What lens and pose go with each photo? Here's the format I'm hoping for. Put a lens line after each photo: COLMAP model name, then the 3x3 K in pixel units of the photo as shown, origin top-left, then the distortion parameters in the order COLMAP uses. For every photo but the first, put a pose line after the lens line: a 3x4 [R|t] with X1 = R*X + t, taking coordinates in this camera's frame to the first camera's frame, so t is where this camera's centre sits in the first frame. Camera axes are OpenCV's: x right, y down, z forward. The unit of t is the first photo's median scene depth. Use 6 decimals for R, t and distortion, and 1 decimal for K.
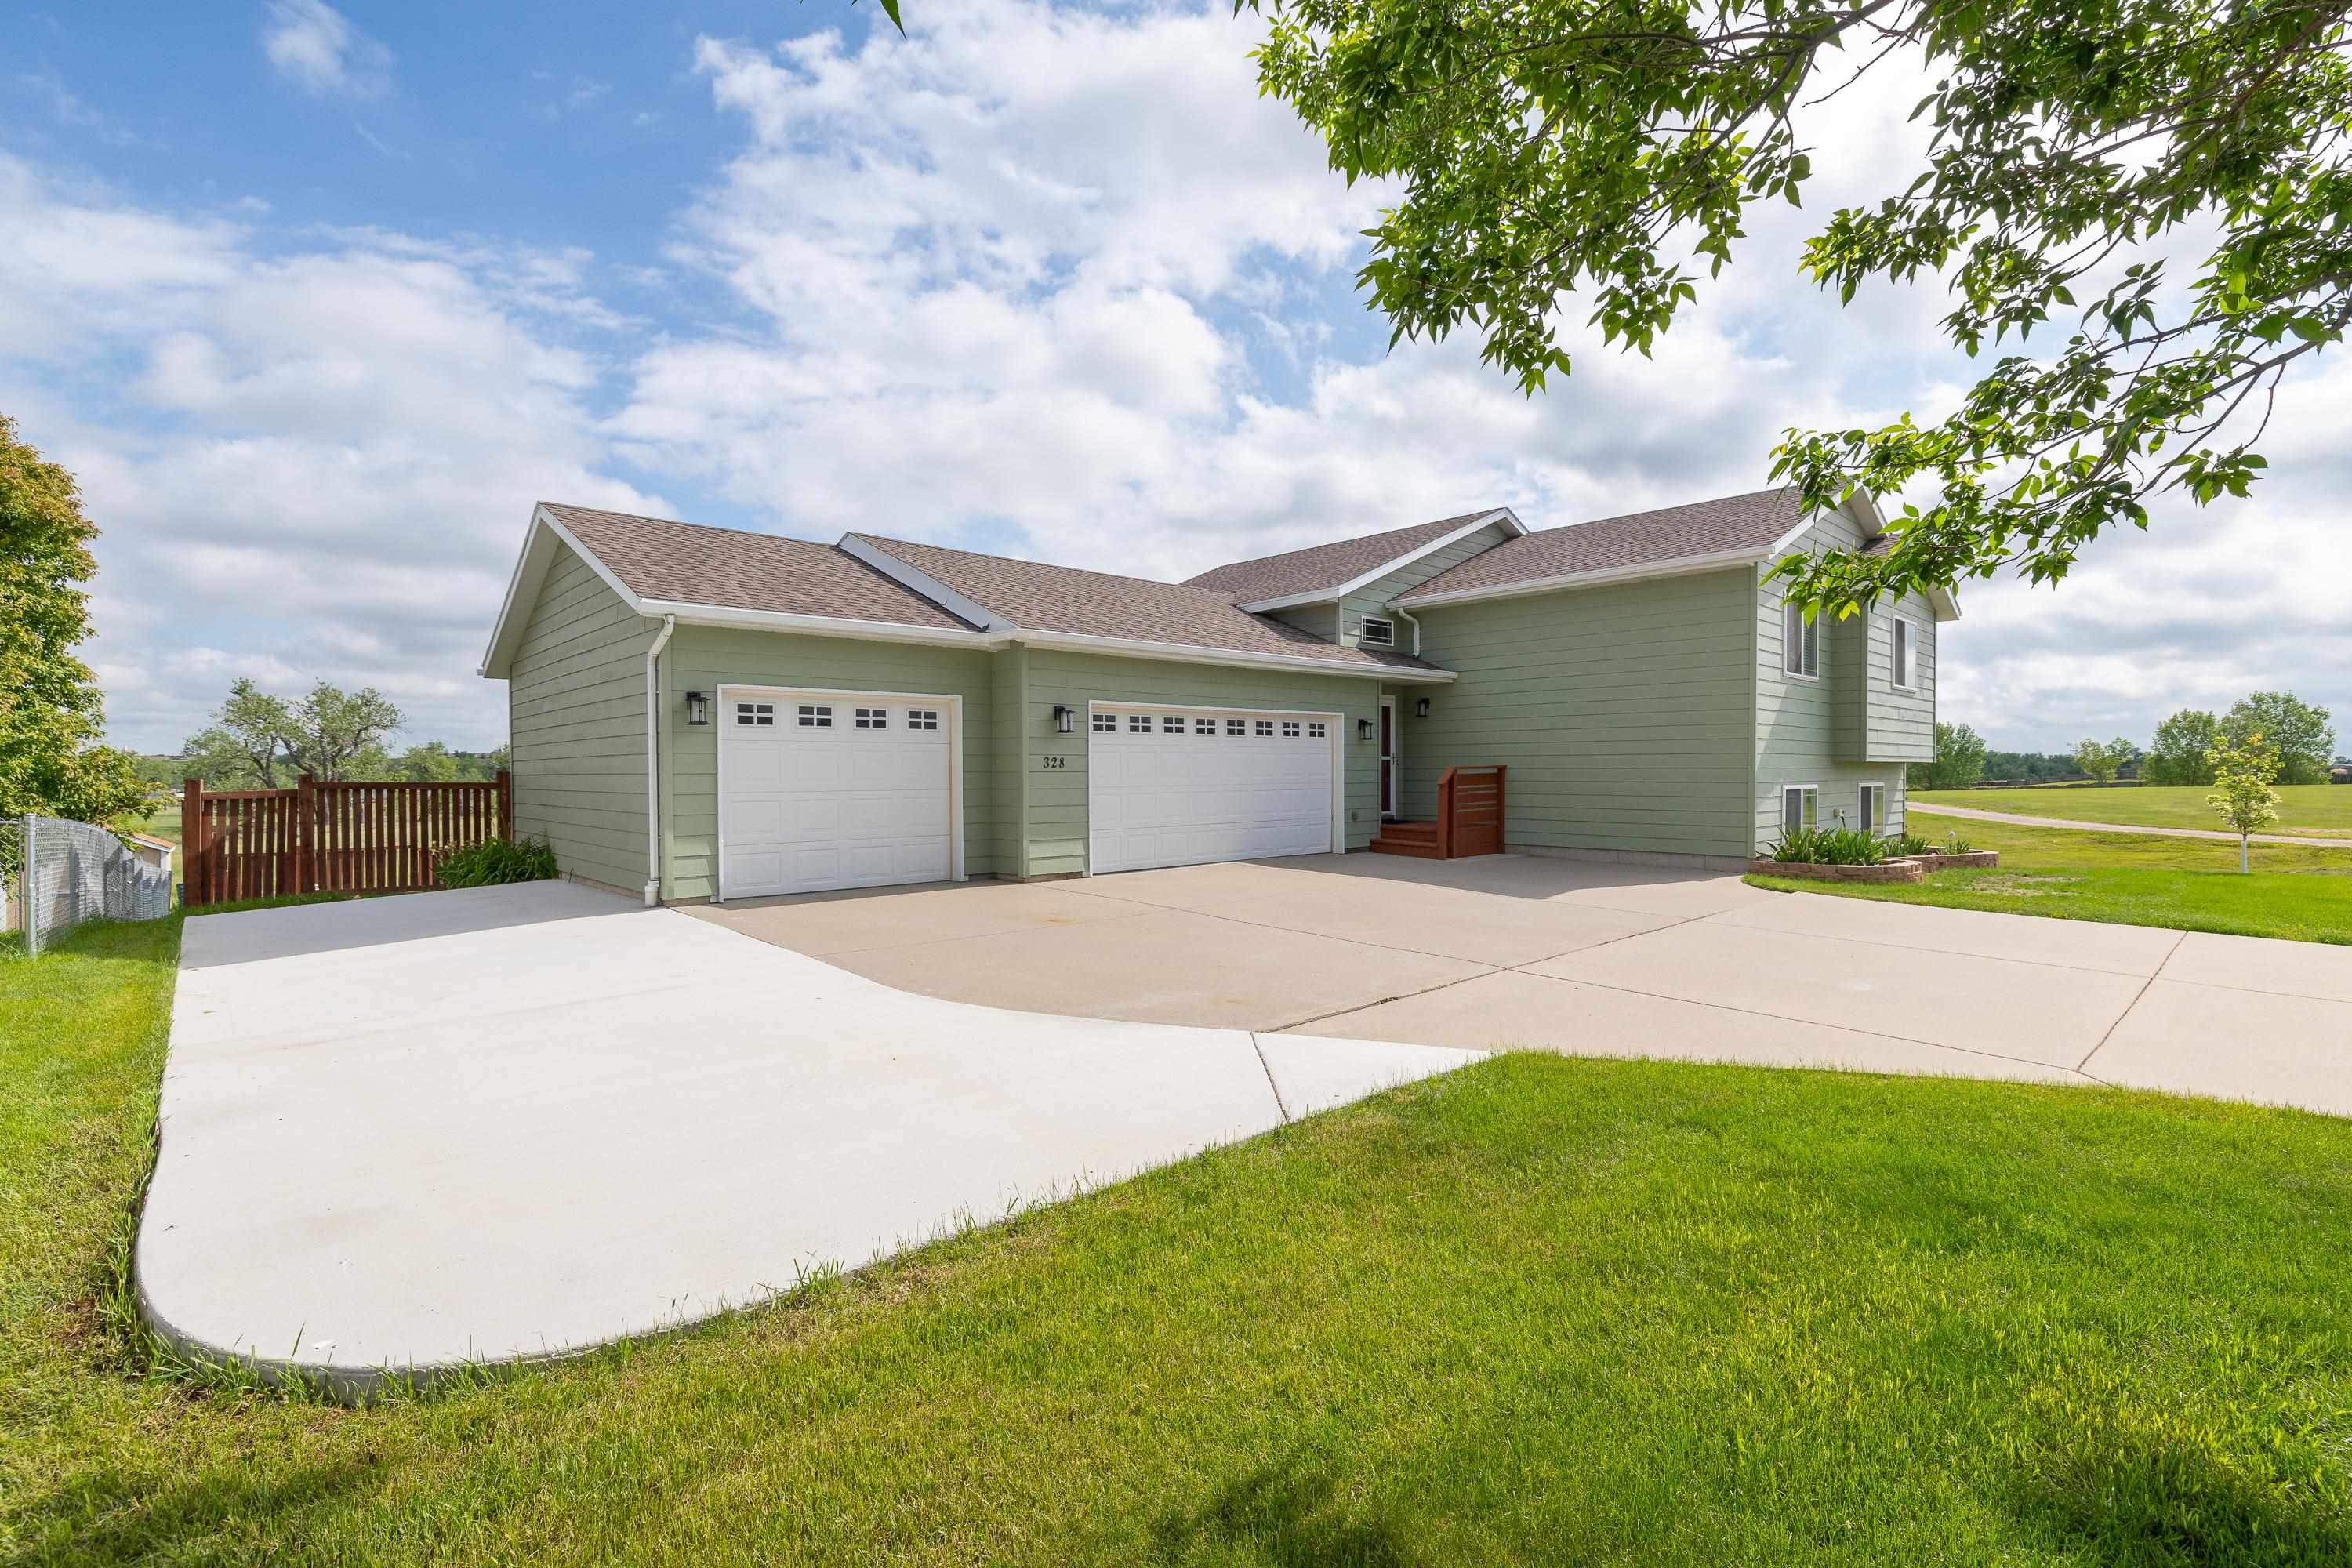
lens RADIAL K [[1028.5, 0, 1173.8], [0, 1028.5, 817.2], [0, 0, 1]] dist [-0.009690, 0.000668]
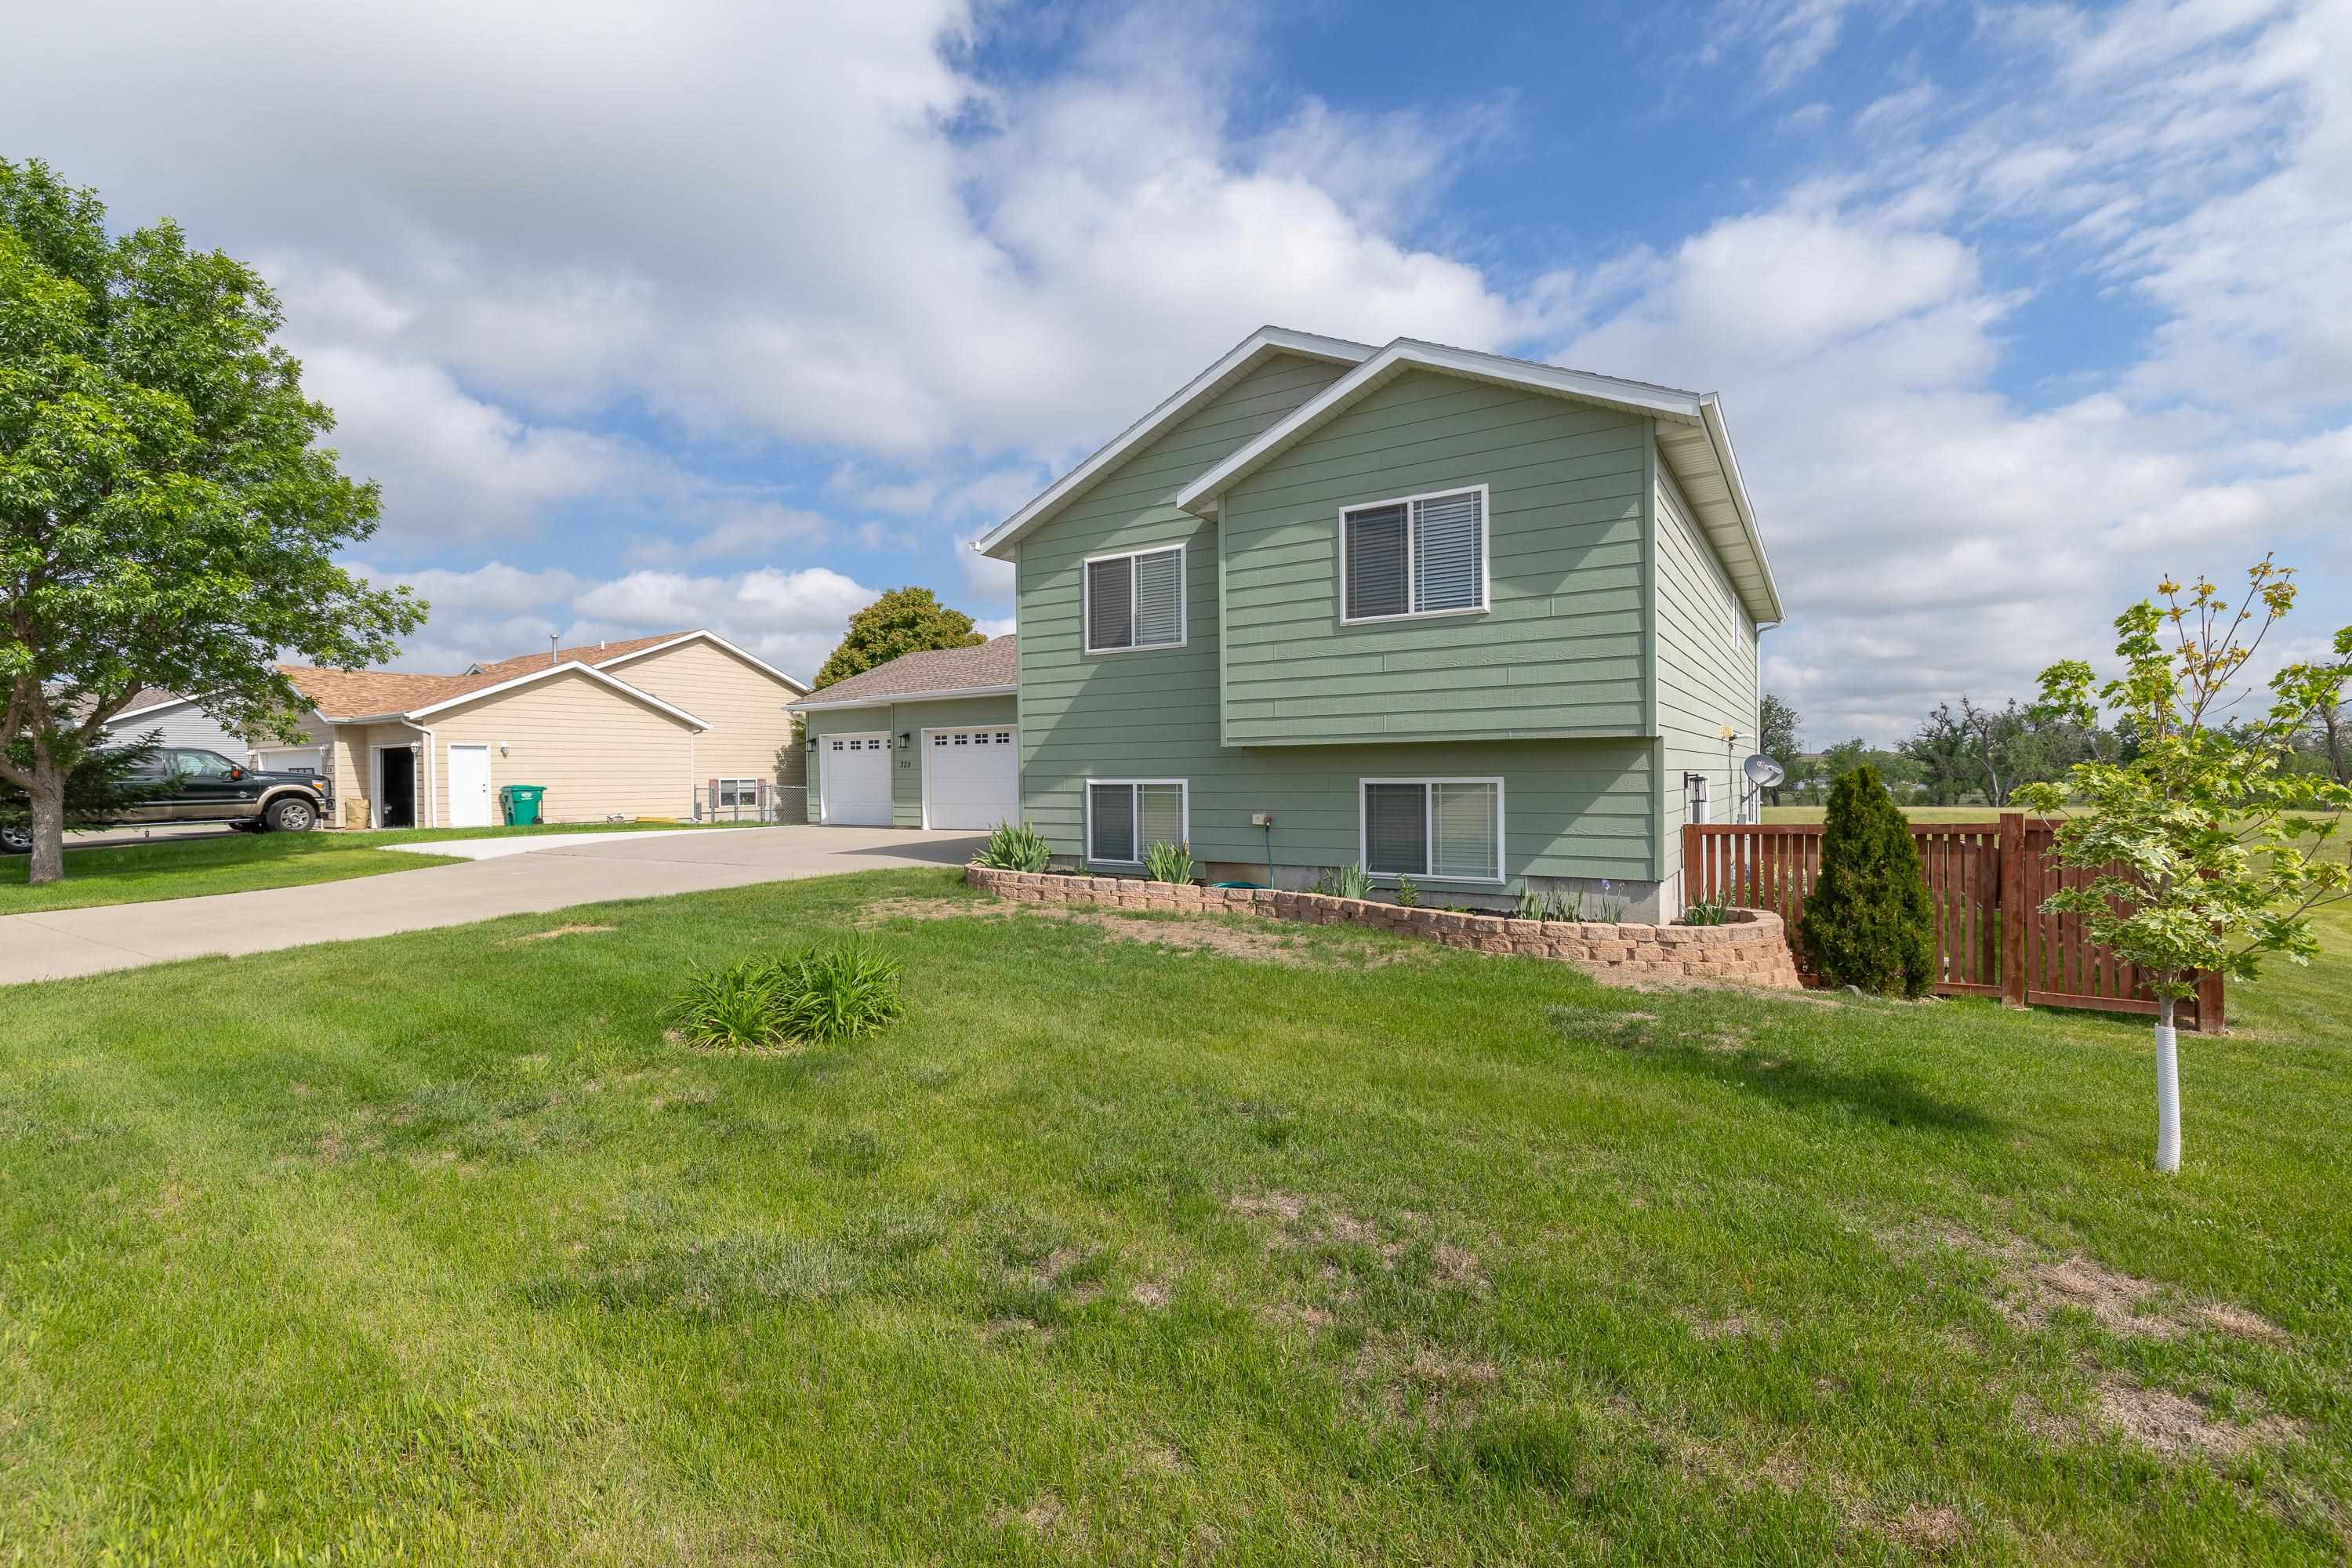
lens RADIAL K [[1016.5, 0, 1176.0], [0, 1016.5, 784.0], [0, 0, 1]] dist [-0.003392, 0.000451]
pose [[0.244326, 0.008229, -0.969658, 1.422261], [-0.036282, 0.999341, -0.000661, -0.028917], [0.969014, 0.035342, 0.244463, 0.840834]]
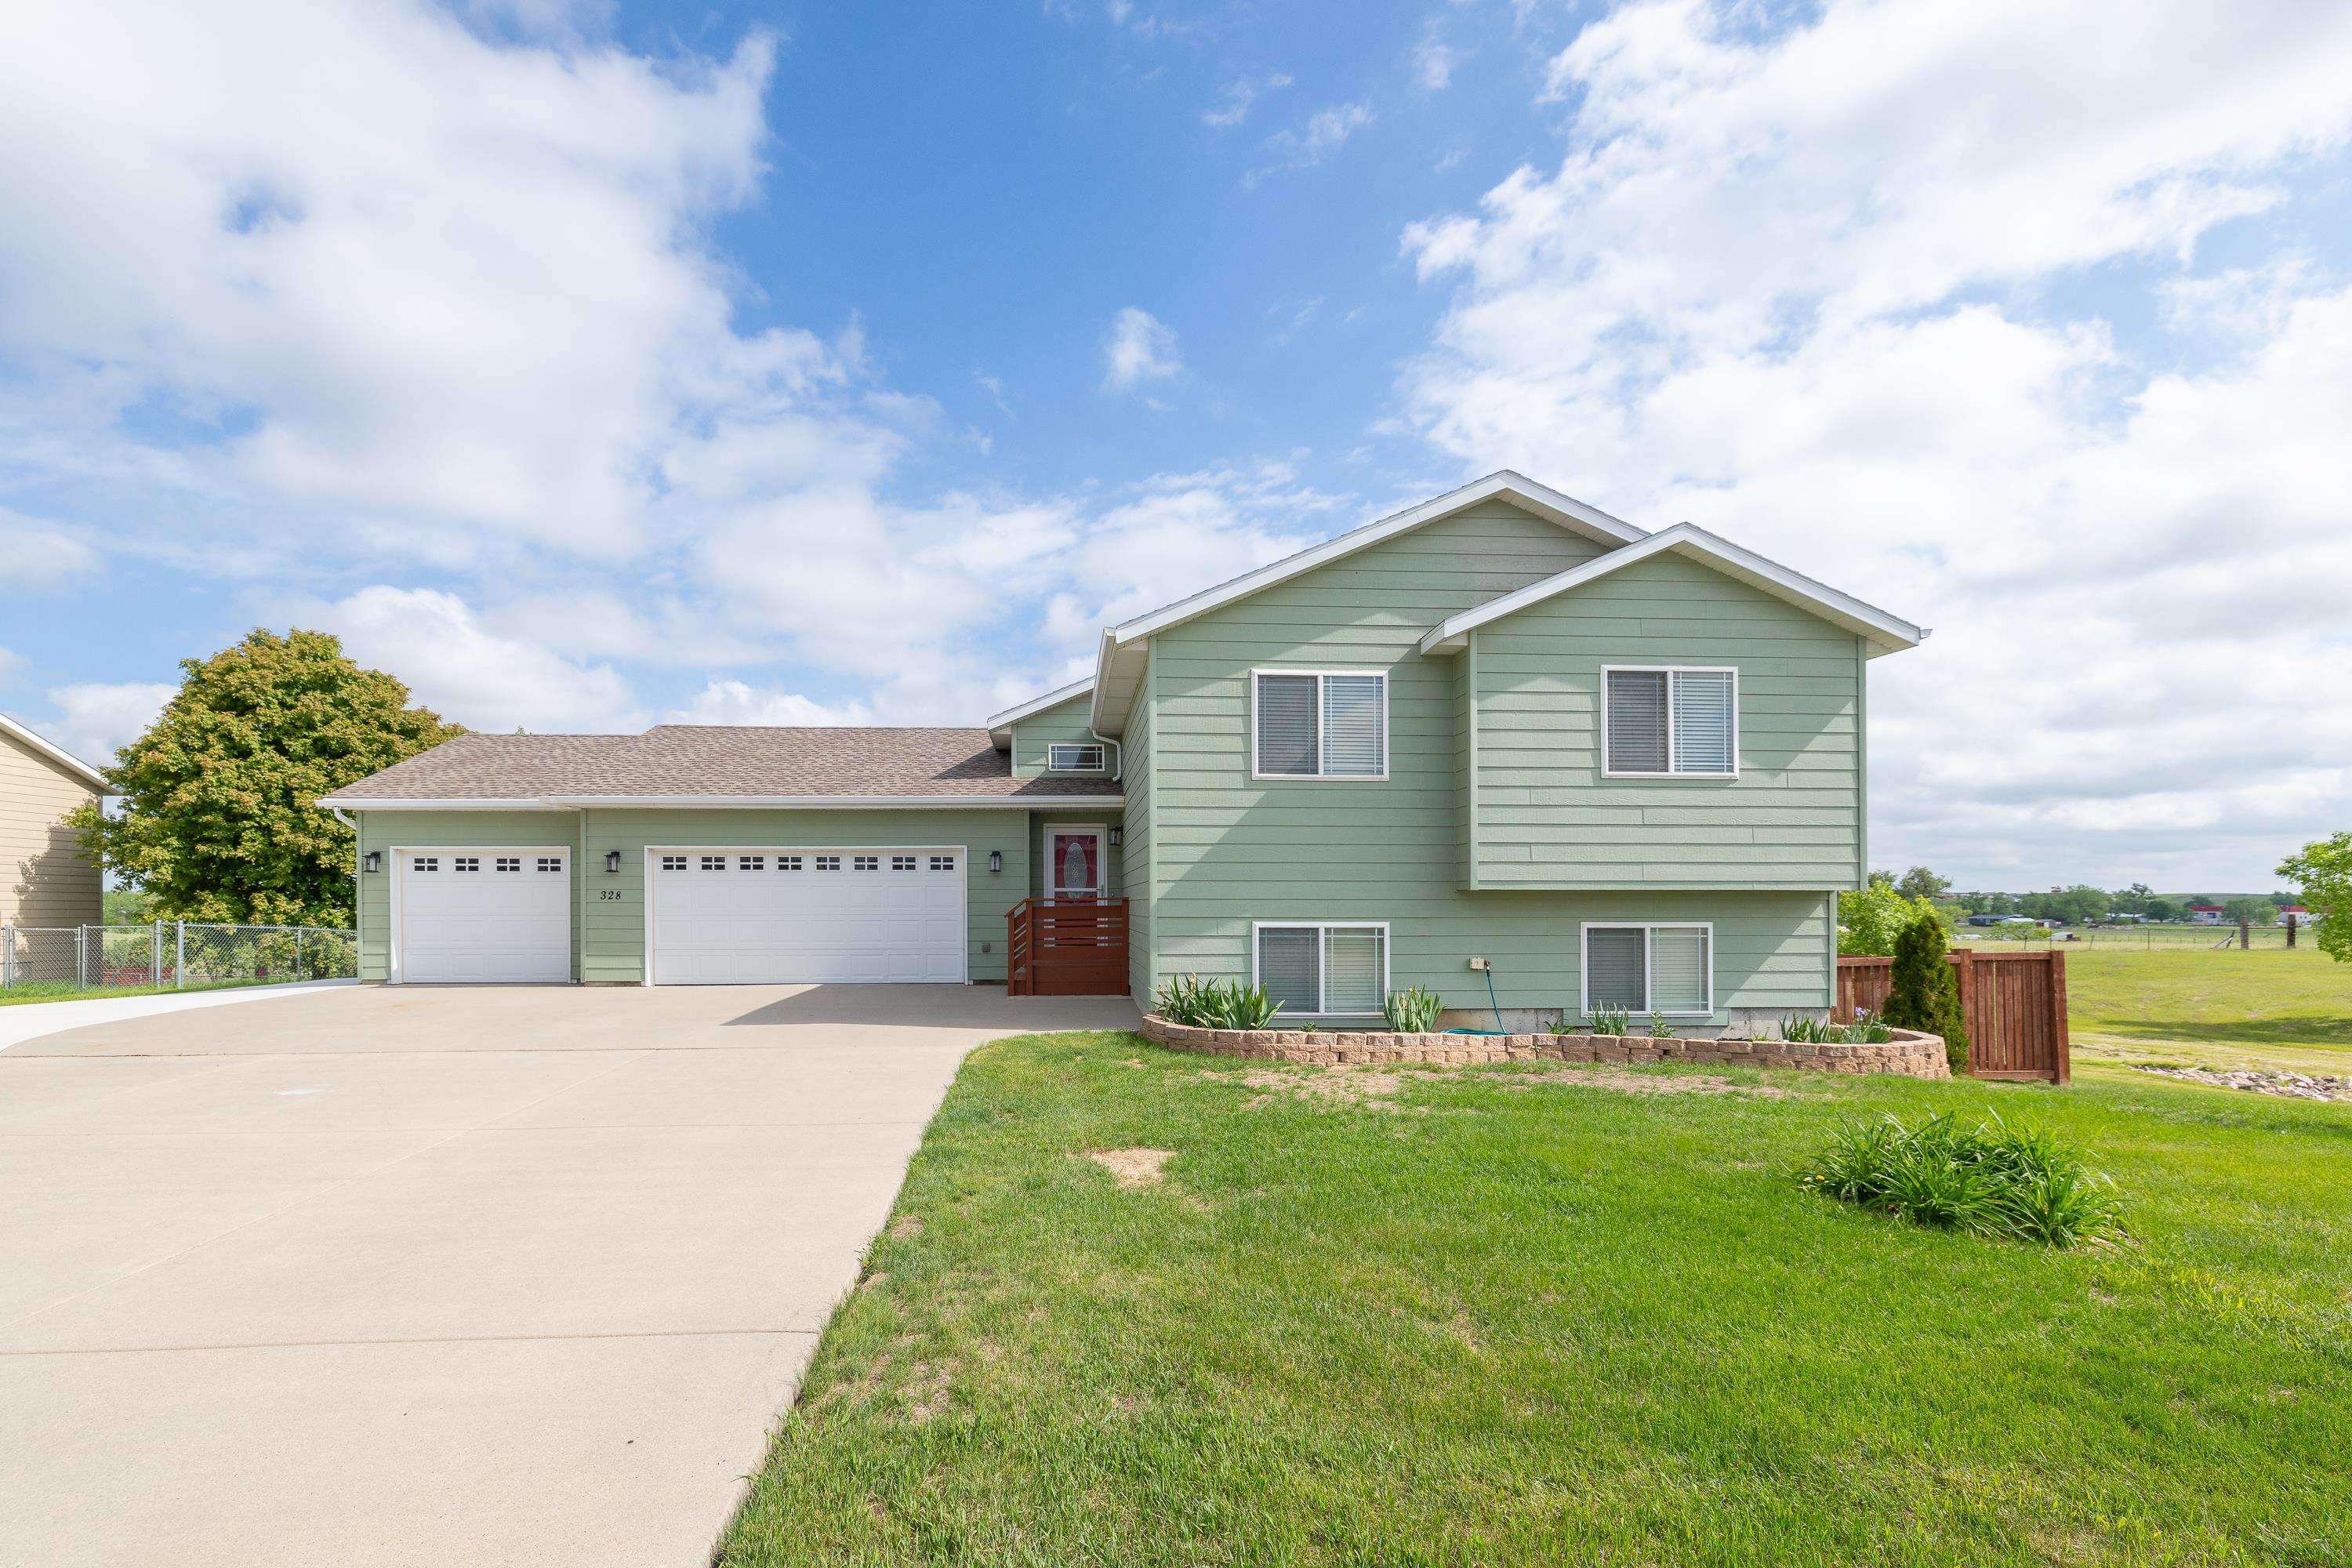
lens RADIAL K [[1040.0, 0, 1115.8], [0, 1040.0, 907.9], [0, 0, 1]] dist [0.000041, -0.000009]
pose [[0.768181, 0.004524, -0.640217, 0.989651], [-0.032200, 0.998982, -0.031577, -0.013565], [0.639423, 0.044872, 0.767545, 0.331592]]
